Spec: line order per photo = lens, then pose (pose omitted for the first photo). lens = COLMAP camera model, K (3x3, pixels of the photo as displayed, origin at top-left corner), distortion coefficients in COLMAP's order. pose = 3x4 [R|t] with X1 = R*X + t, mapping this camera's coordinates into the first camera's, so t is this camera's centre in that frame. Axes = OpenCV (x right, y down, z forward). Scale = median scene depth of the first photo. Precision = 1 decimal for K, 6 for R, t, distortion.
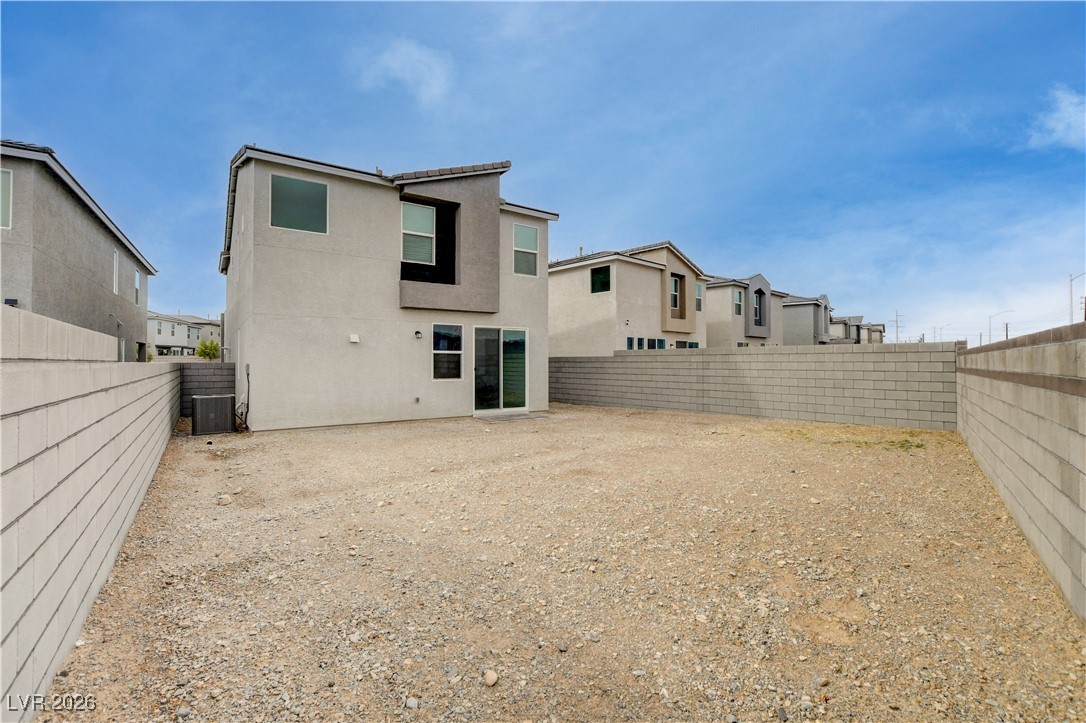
lens RADIAL K [[478.4, 0, 539.6], [0, 478.4, 360.5], [0, 0, 1]] dist [-0.011261, -0.000040]
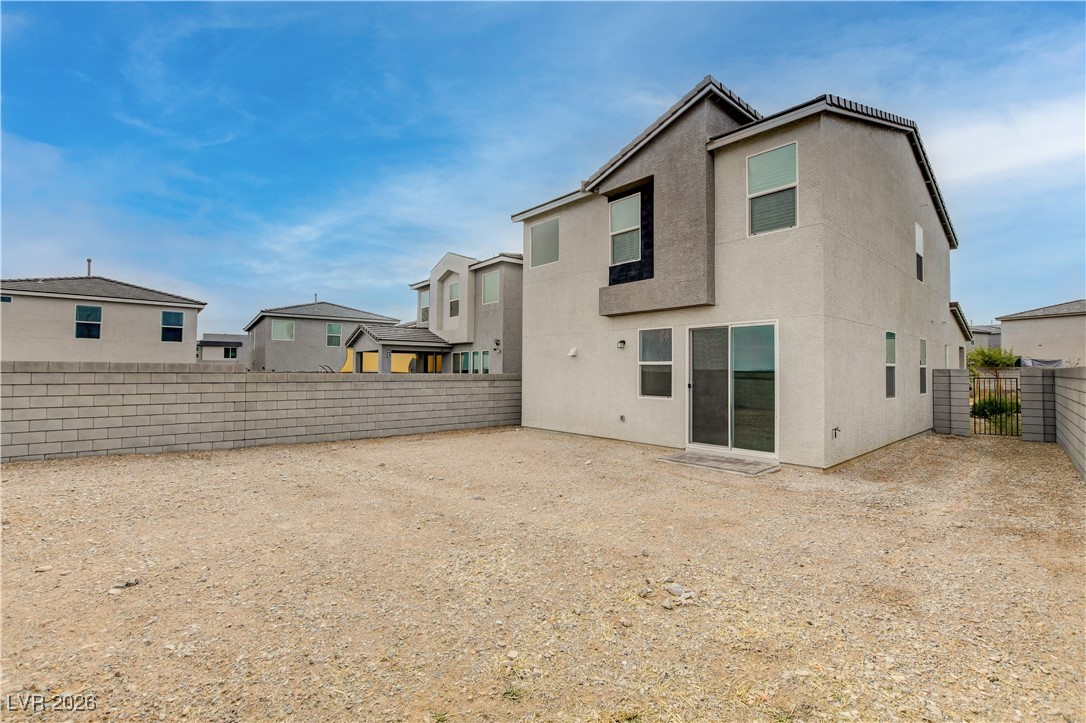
lens RADIAL K [[478.4, 0, 539.9], [0, 478.4, 360.3], [0, 0, 1]] dist [-0.011261, -0.000040]
pose [[0.116579, -0.022357, -0.992930, 0.586583], [-0.004055, 0.999728, -0.022986, -0.003050], [0.993173, 0.006706, 0.116456, 0.721561]]
